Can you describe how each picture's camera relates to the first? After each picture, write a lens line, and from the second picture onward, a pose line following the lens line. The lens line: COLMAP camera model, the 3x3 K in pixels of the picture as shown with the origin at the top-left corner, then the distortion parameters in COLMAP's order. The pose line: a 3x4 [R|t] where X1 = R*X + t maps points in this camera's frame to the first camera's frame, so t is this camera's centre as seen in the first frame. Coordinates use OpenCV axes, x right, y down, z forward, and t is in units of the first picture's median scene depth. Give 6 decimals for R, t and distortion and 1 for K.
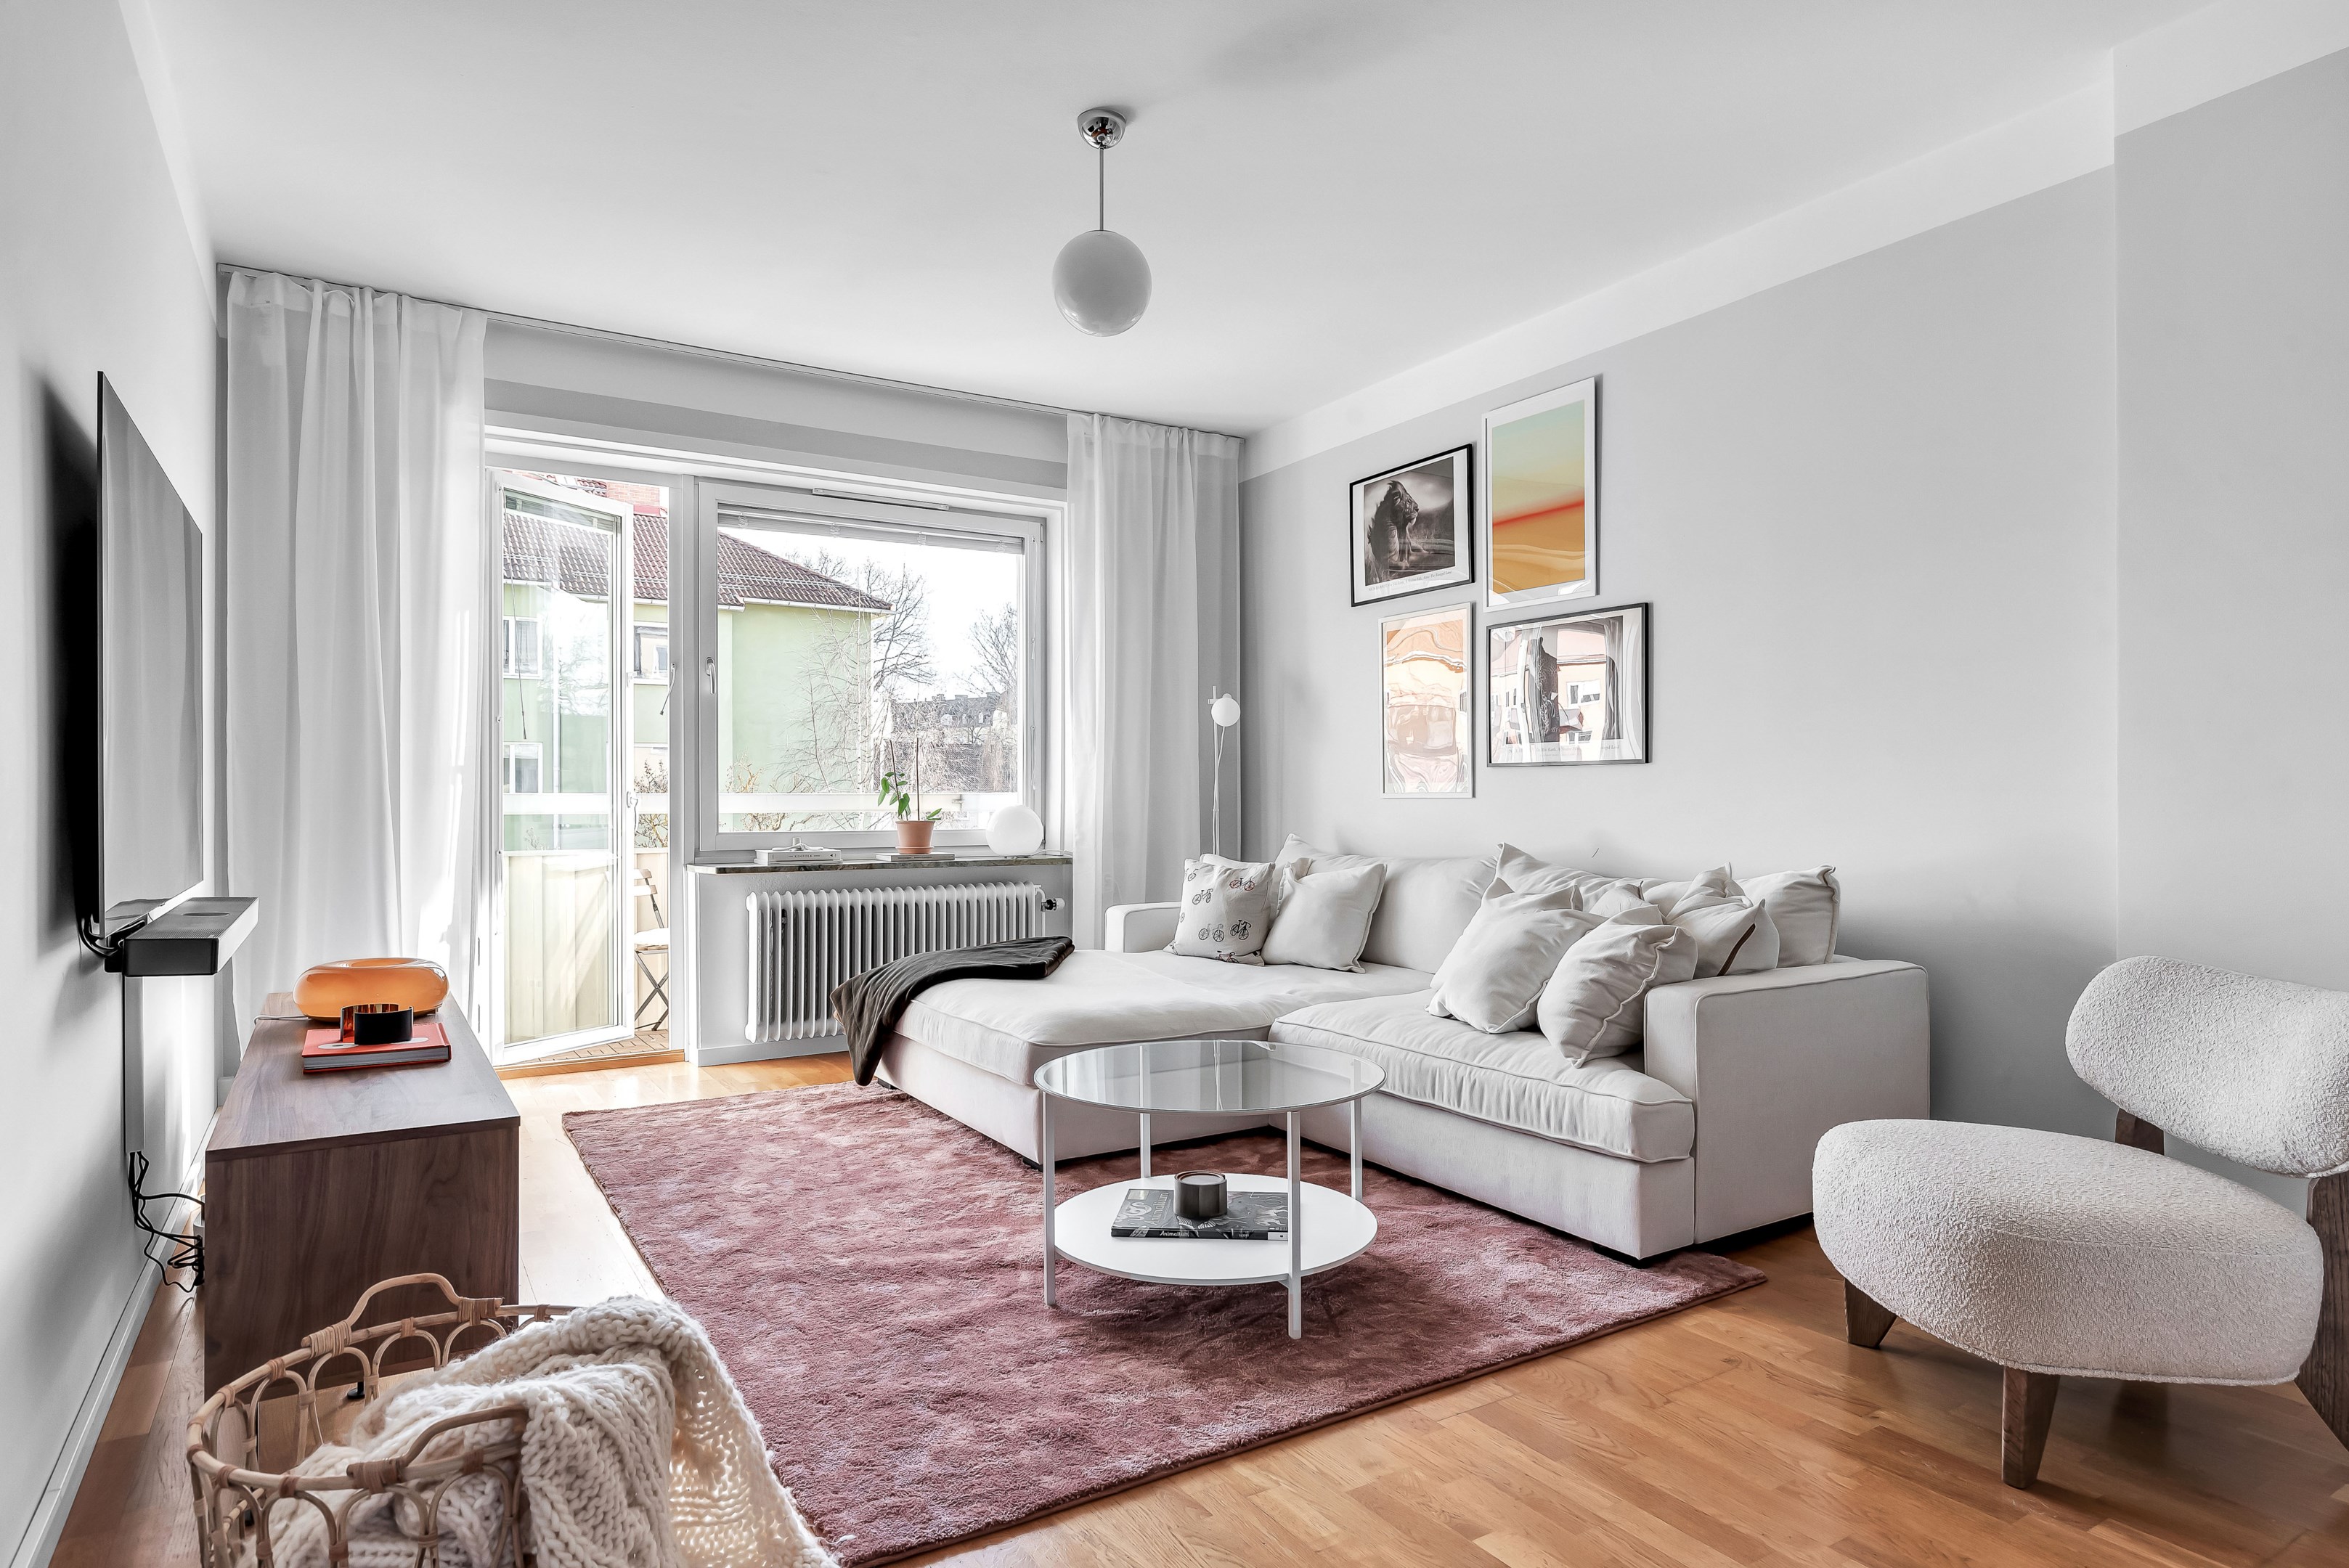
lens RADIAL K [[1289.3, 0, 1181.2], [0, 1289.3, 789.6], [0, 0, 1]] dist [-0.002351, 0.001053]
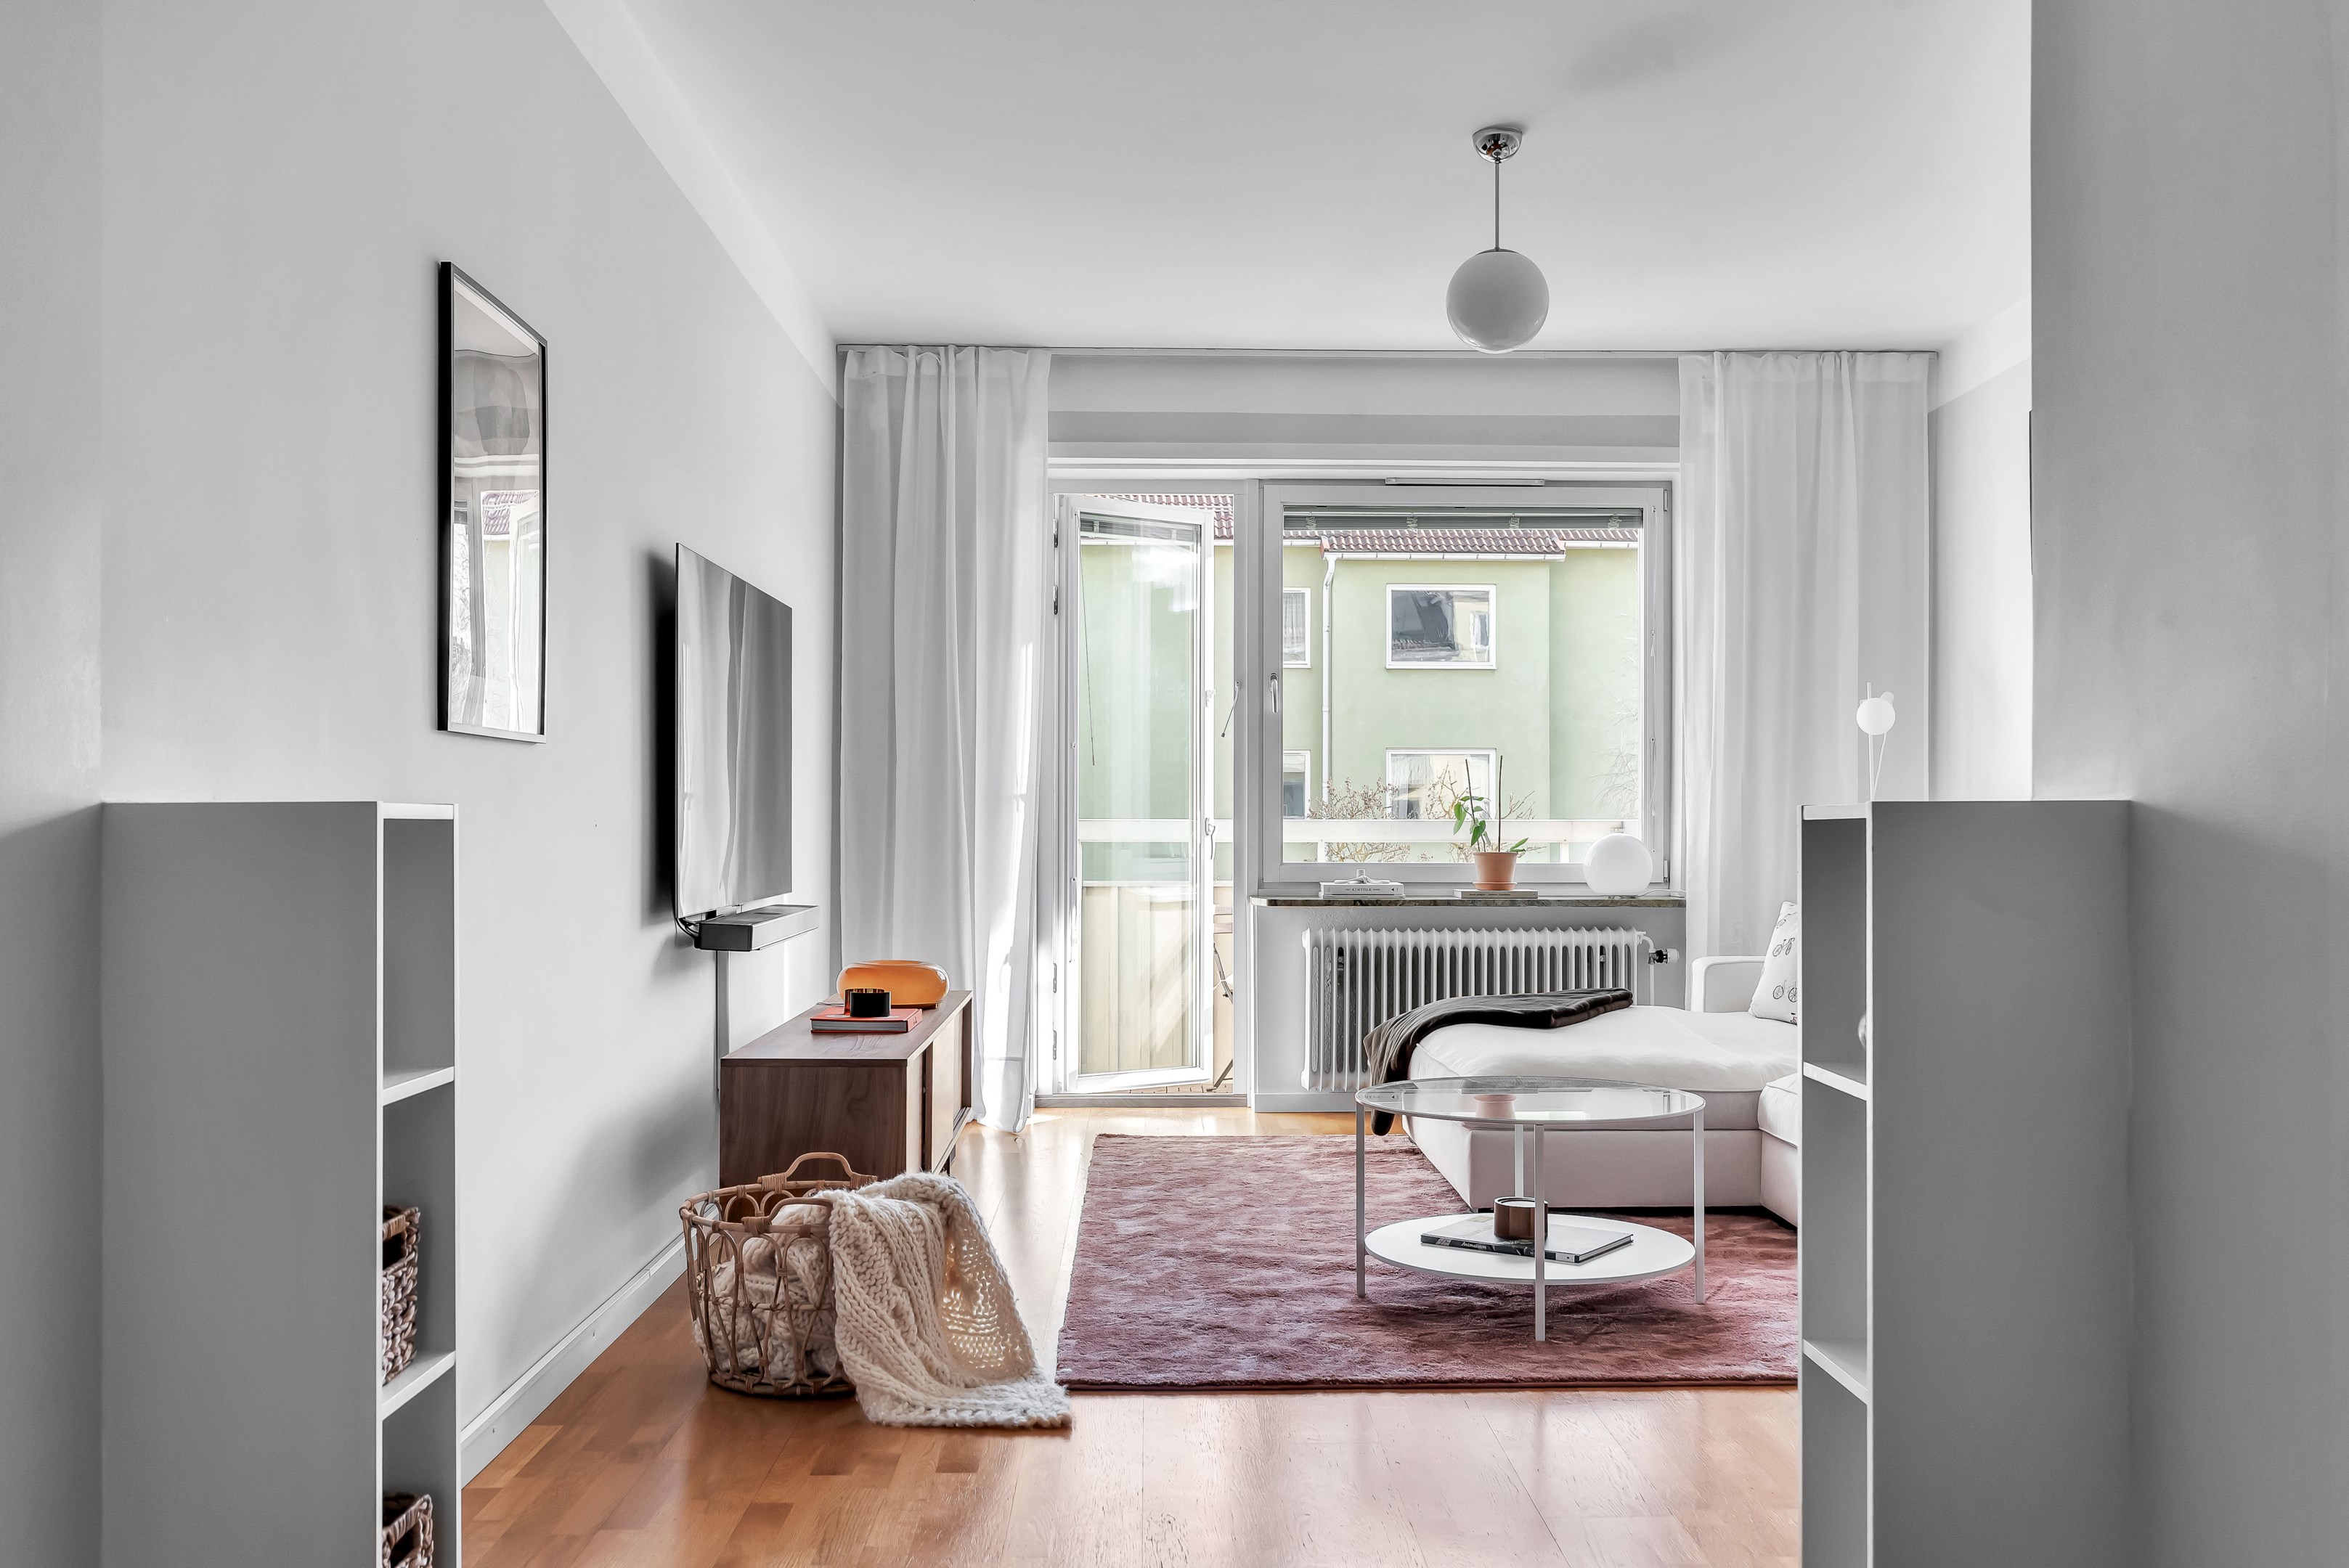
lens RADIAL K [[1927.1, 0, 1221.9], [0, 1927.1, 788.2], [0, 0, 1]] dist [-0.008134, -0.002115]
pose [[0.869845, -0.007043, -0.493276, 0.303269], [0.001086, 0.999923, -0.012362, -0.003296], [0.493325, 0.010217, 0.869785, -0.236824]]
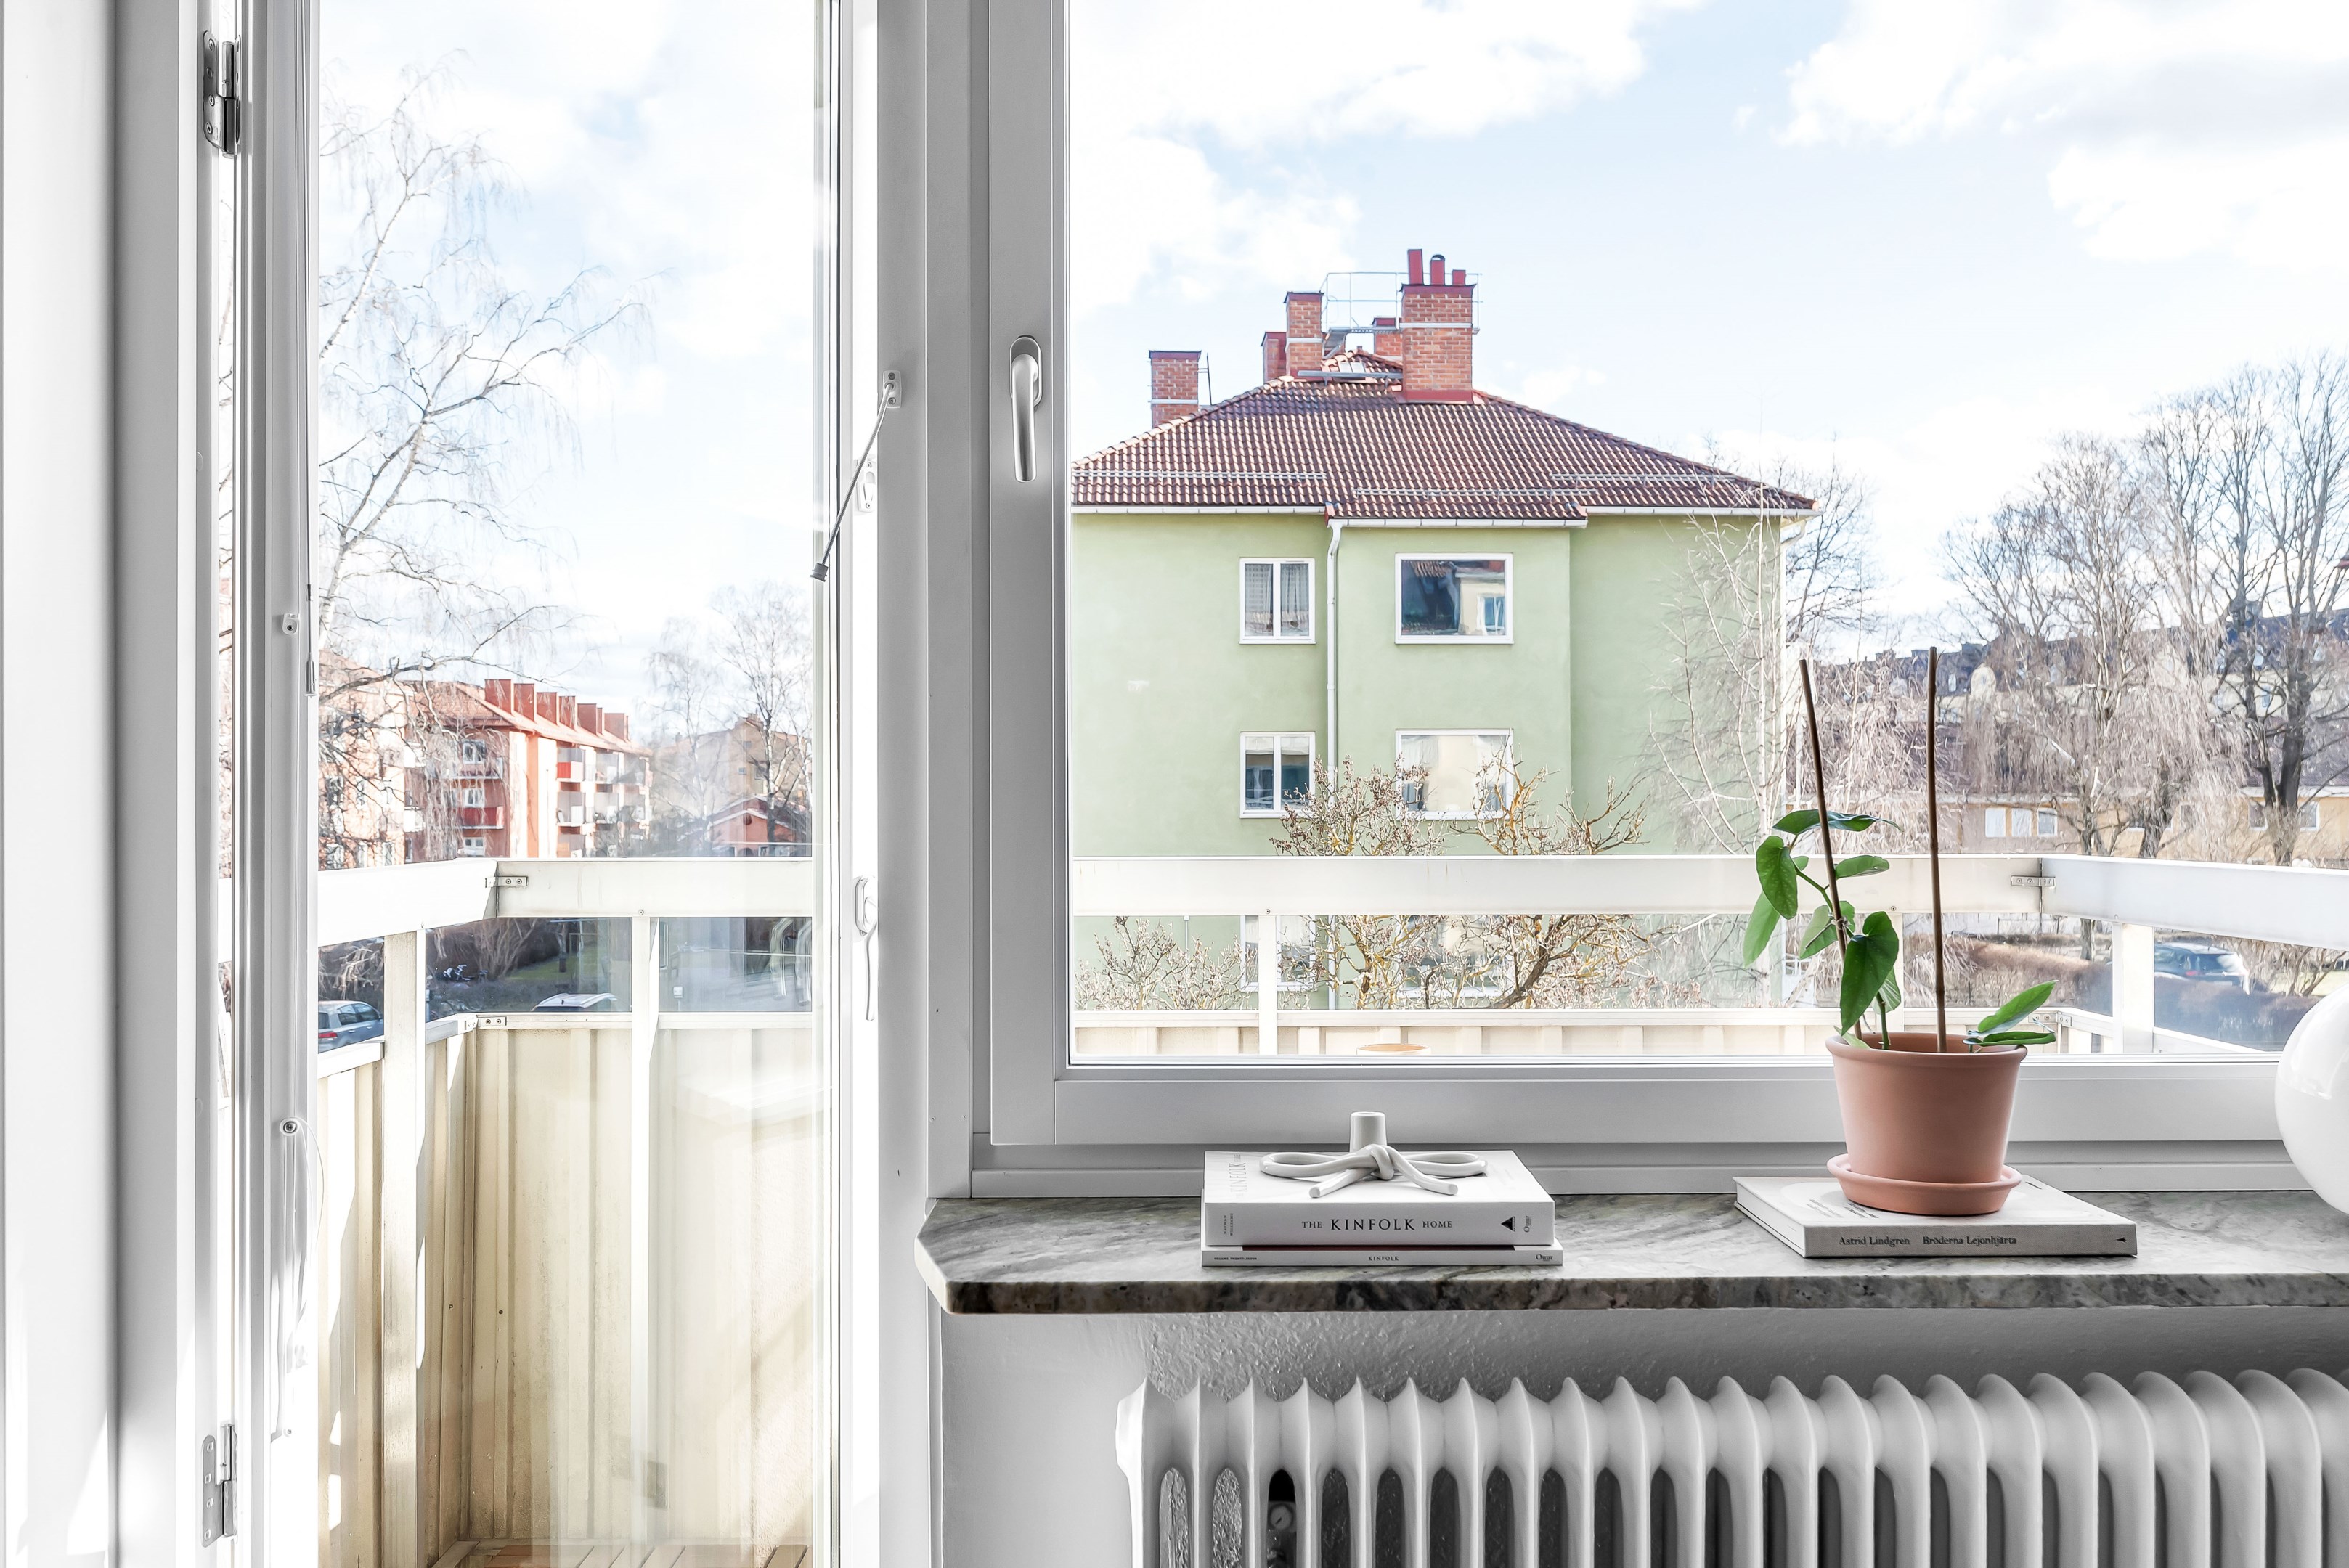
lens RADIAL K [[1927.1, 0, 1221.9], [0, 1927.1, 788.2], [0, 0, 1]] dist [-0.008134, -0.002115]
pose [[0.867871, -0.004816, -0.496765, -0.168123], [0.003394, 0.999987, -0.003765, -0.018186], [0.496777, 0.001582, 0.867877, 0.755185]]
